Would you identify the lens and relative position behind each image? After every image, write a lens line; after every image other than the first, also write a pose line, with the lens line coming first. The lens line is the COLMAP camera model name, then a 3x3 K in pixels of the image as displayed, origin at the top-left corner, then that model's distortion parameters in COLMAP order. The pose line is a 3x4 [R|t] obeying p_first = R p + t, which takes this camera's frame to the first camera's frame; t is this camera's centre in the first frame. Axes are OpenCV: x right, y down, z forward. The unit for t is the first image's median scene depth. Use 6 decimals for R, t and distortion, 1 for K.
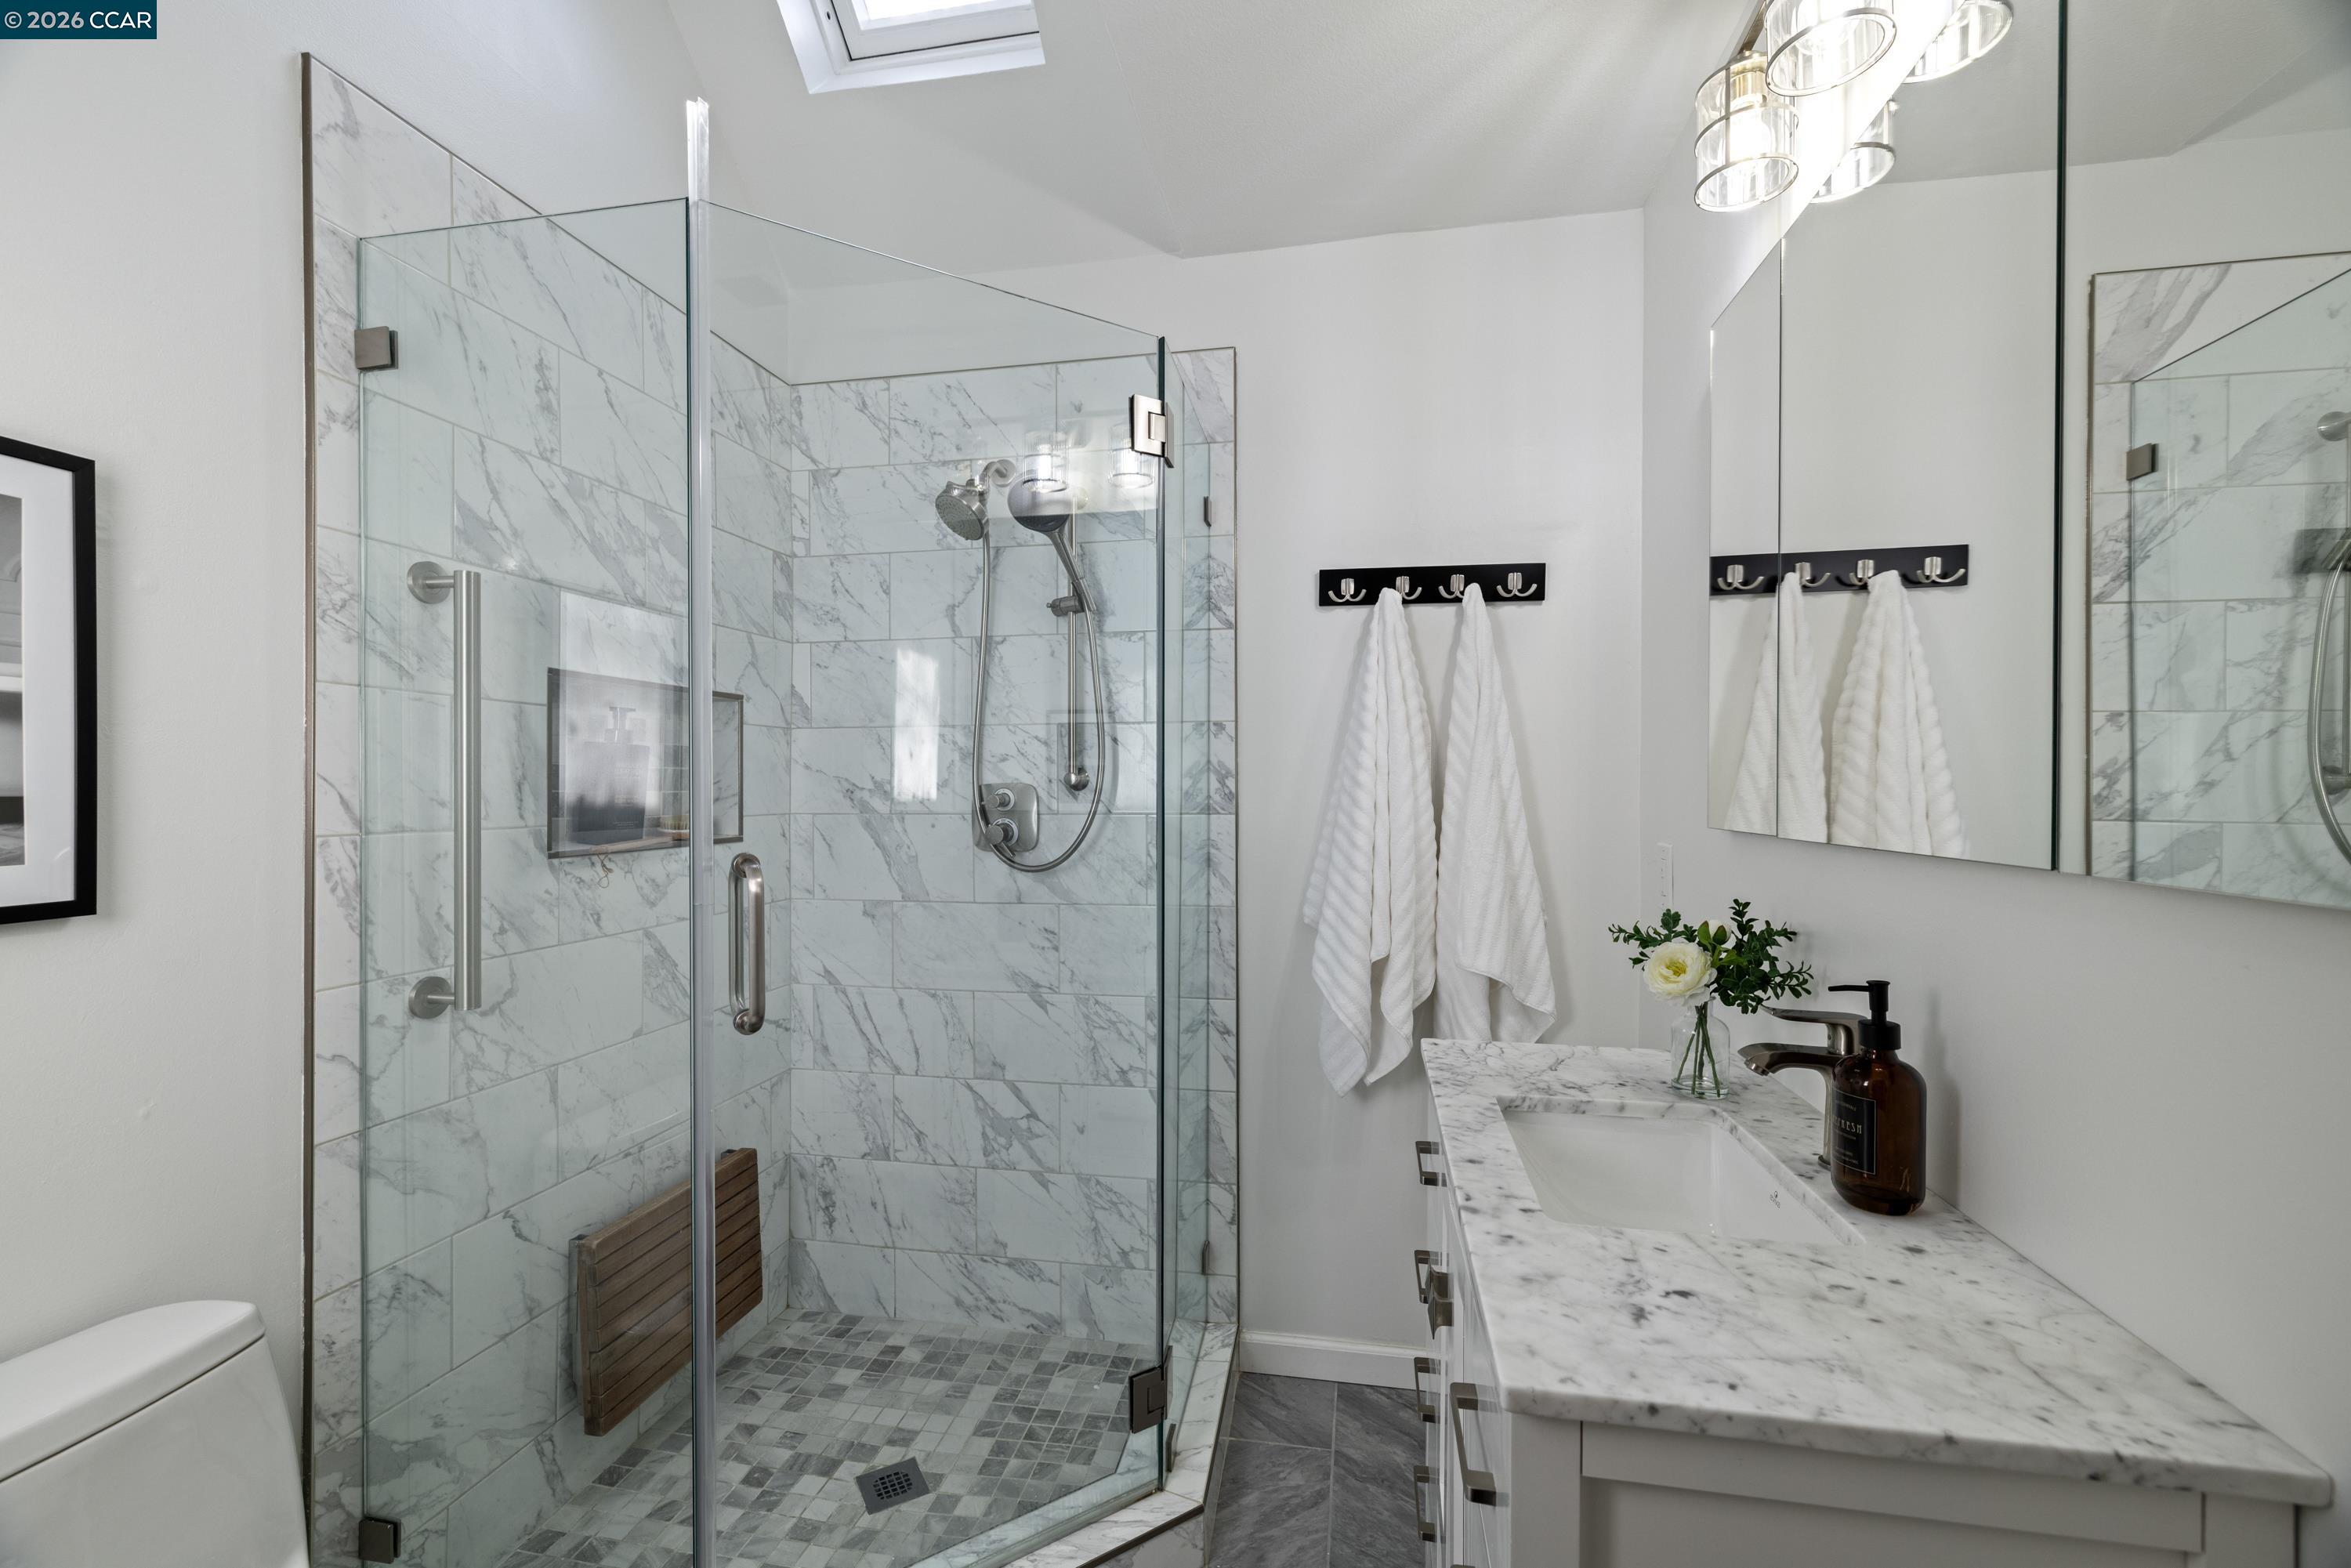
lens RADIAL K [[997.1, 0, 1170.4], [0, 997.1, 787.0], [0, 0, 1]] dist [0.002458, 0.000680]
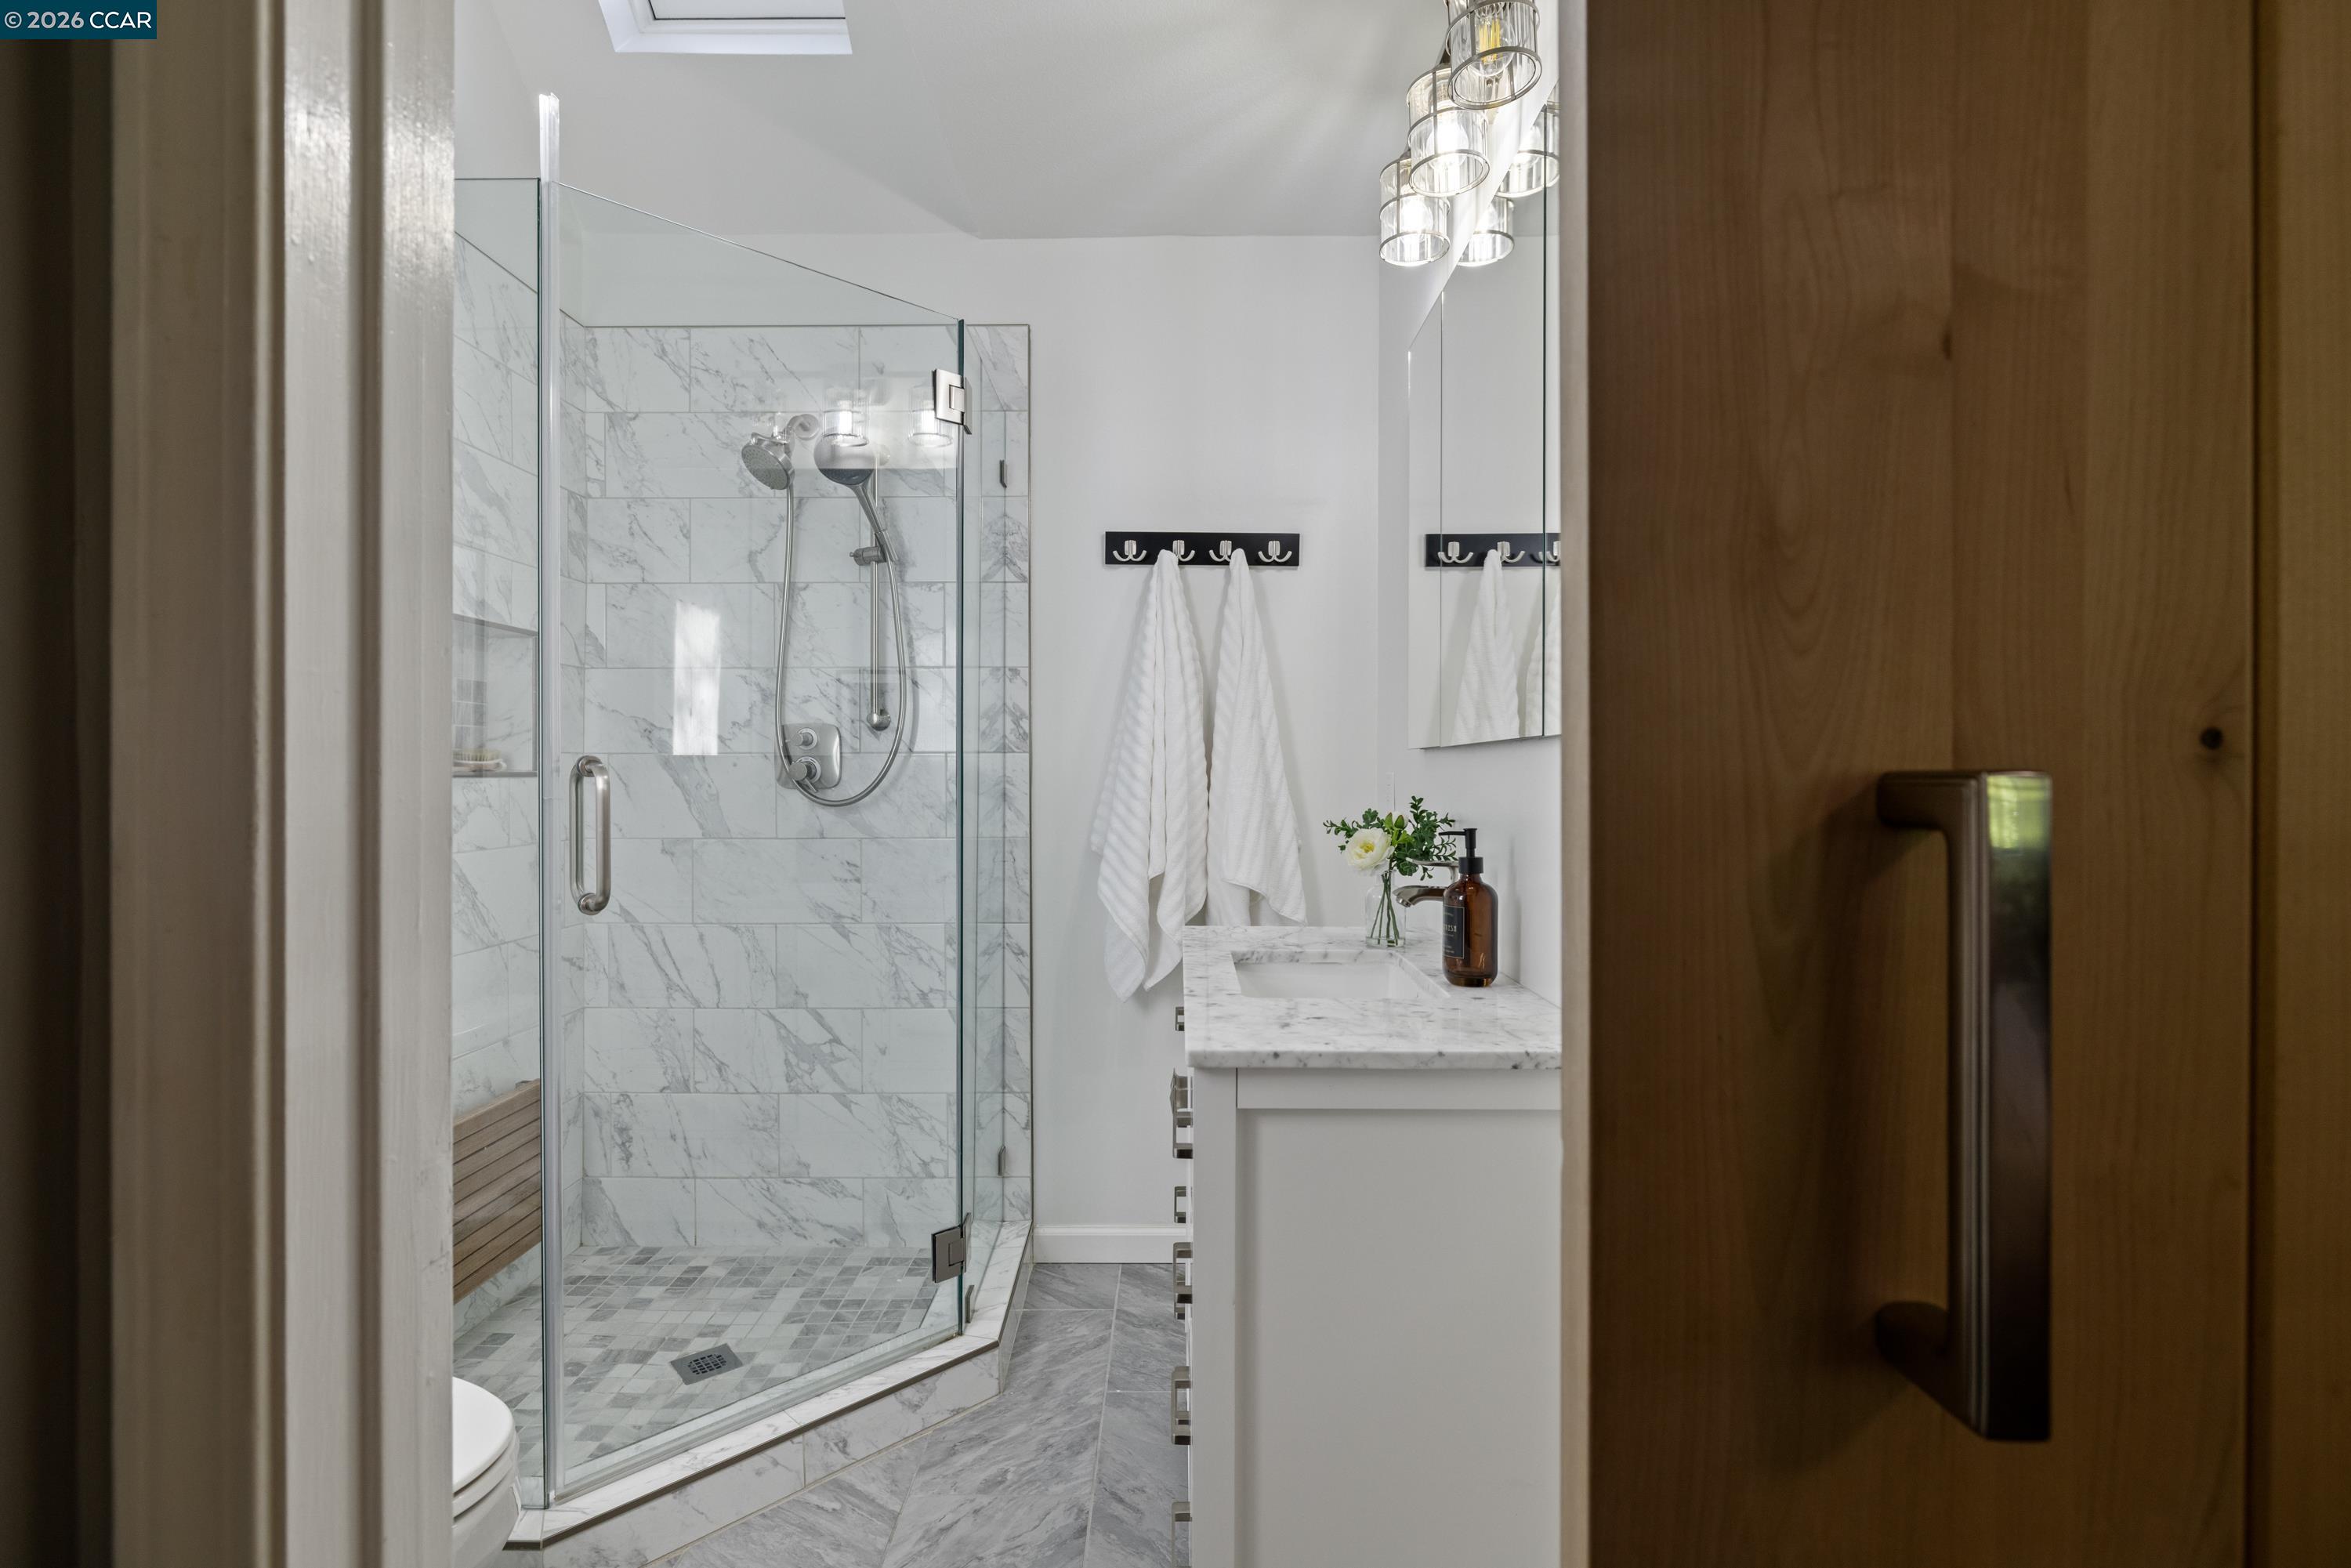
lens RADIAL K [[1097.5, 0, 1174.4], [0, 1097.5, 777.7], [0, 0, 1]] dist [-0.003782, 0.000646]
pose [[0.982680, -0.000156, 0.185309, -0.001247], [-0.000265, 0.999997, 0.002248, 0.055040], [-0.185308, -0.002258, 0.982678, -0.220247]]
